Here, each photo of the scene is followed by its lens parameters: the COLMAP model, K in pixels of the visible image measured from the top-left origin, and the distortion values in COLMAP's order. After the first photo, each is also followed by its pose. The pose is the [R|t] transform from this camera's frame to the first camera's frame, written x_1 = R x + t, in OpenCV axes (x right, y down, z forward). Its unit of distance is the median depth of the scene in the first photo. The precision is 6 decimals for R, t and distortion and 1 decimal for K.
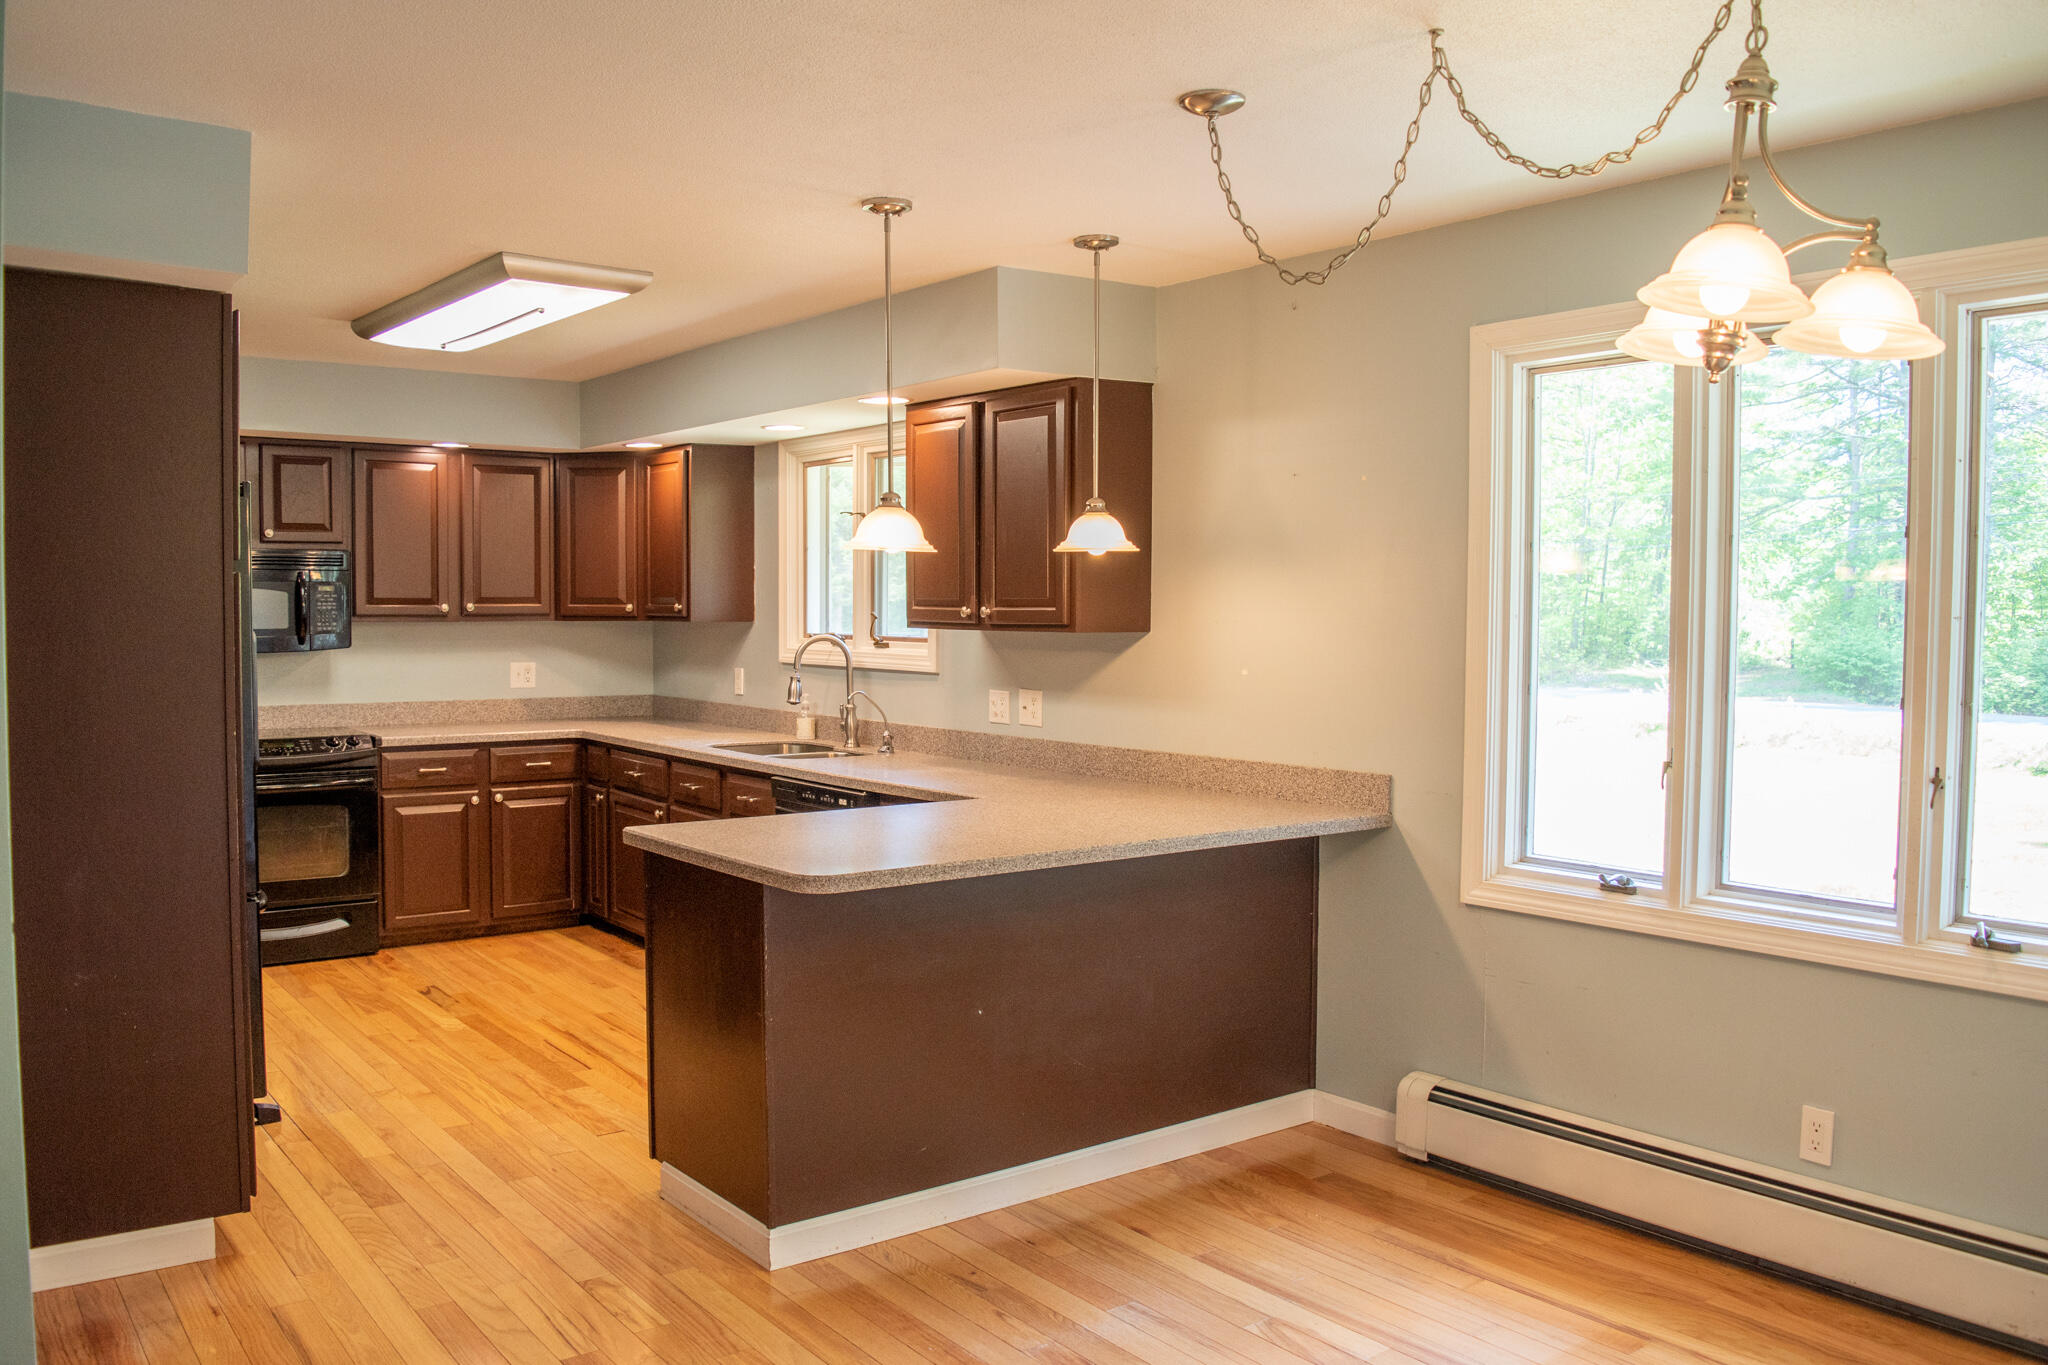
lens RADIAL K [[1611.7, 0, 1022.0], [0, 1611.7, 682.6], [0, 0, 1]] dist [-0.093763, 0.020821]
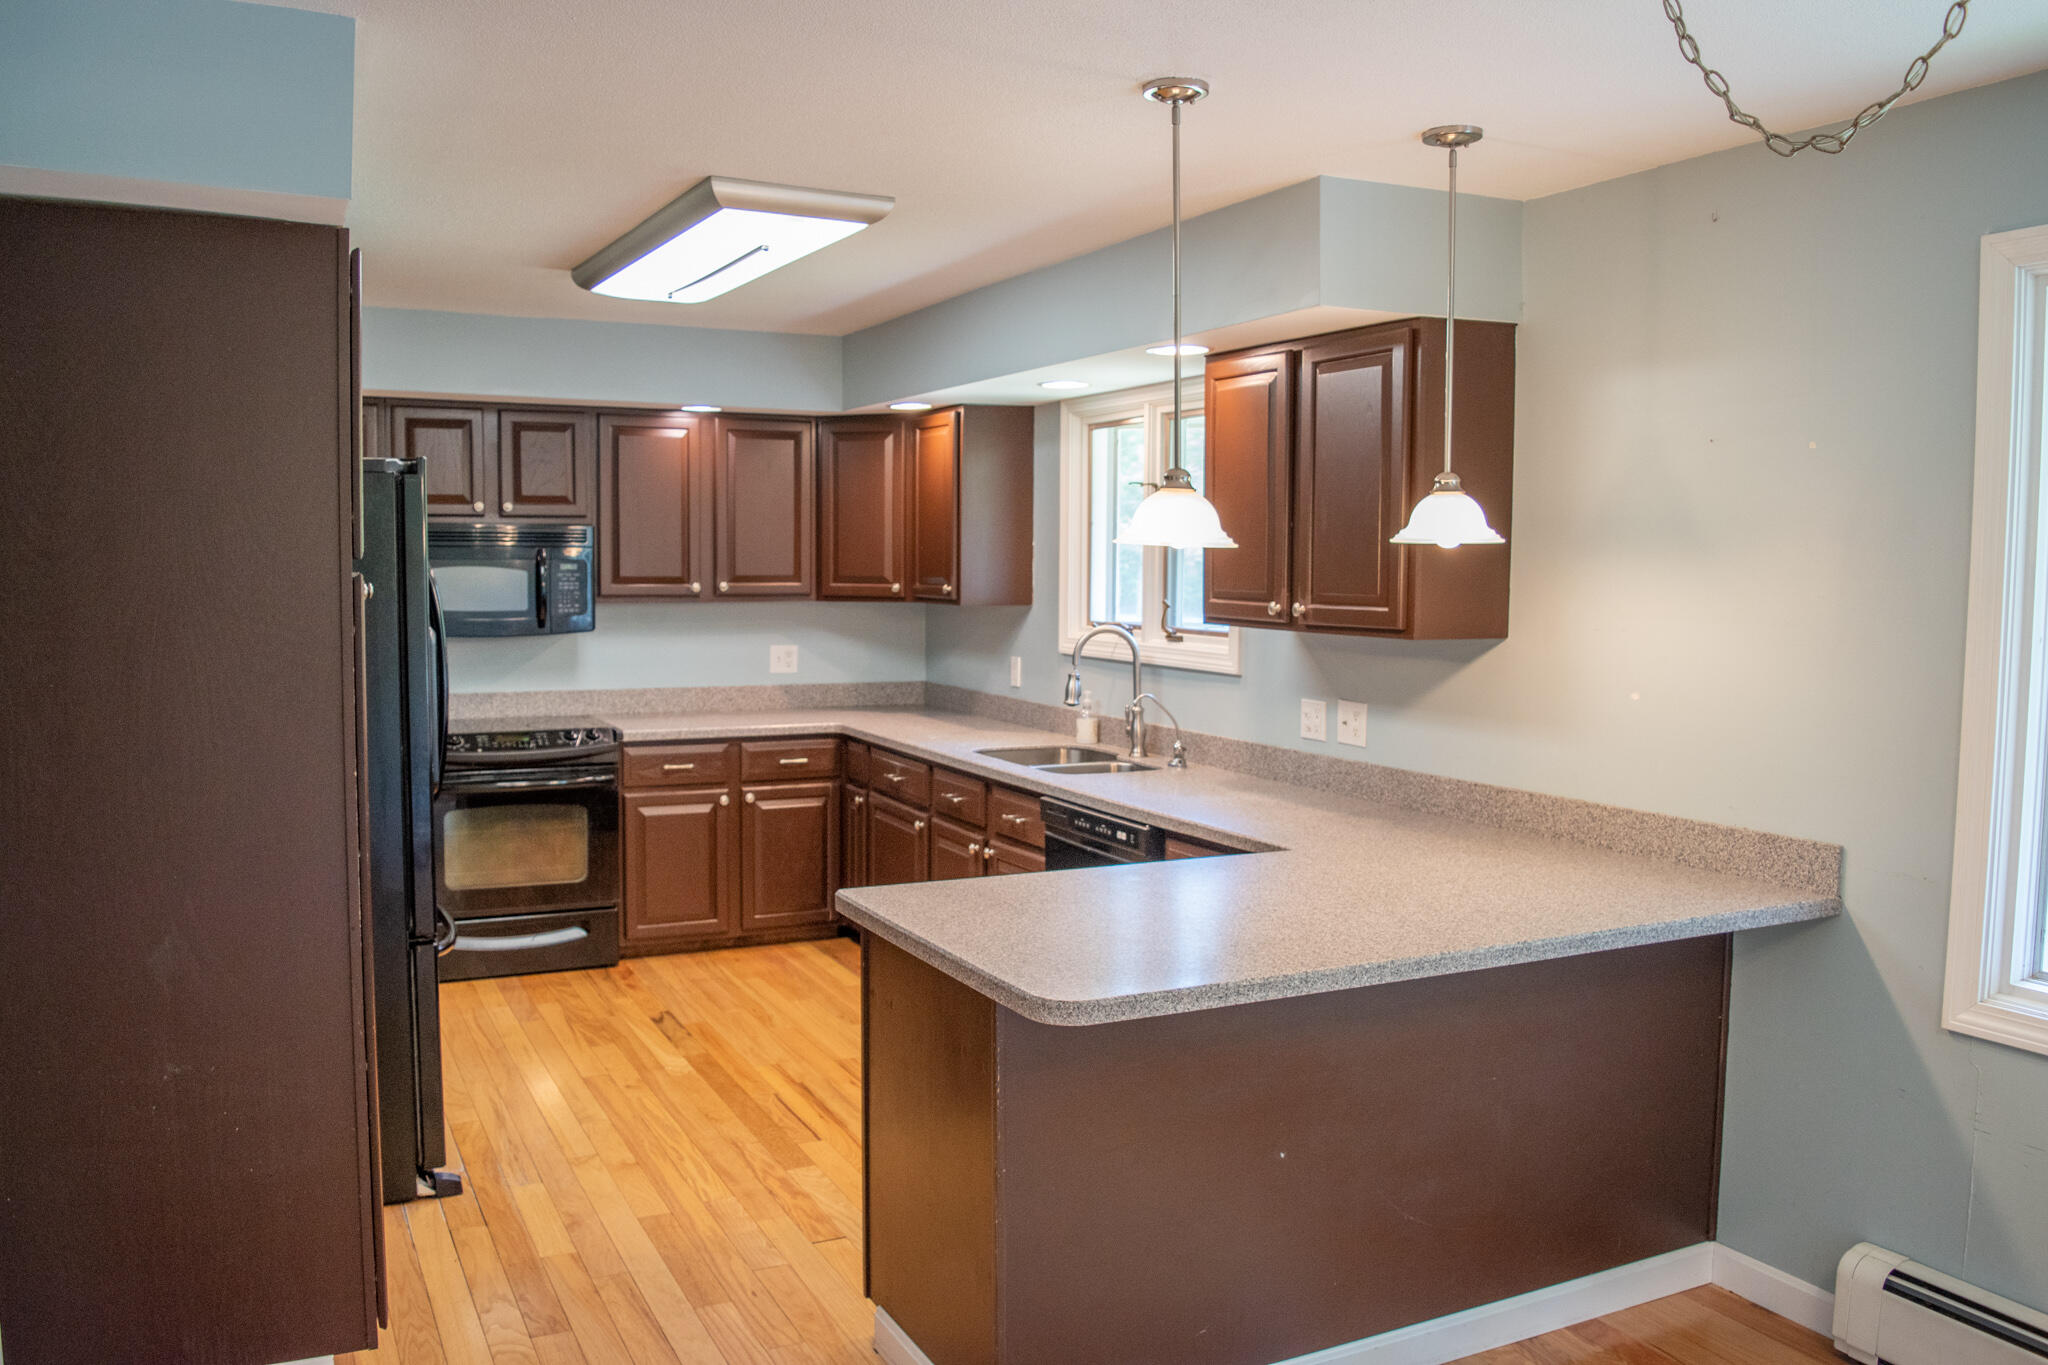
lens RADIAL K [[1611.7, 0, 1021.0], [0, 1611.7, 683.7], [0, 0, 1]] dist [-0.093763, 0.020821]
pose [[0.981822, 0.018016, -0.188947, -0.006202], [-0.012769, 0.999499, 0.028949, -0.026590], [0.189374, -0.026010, 0.981560, 0.167007]]
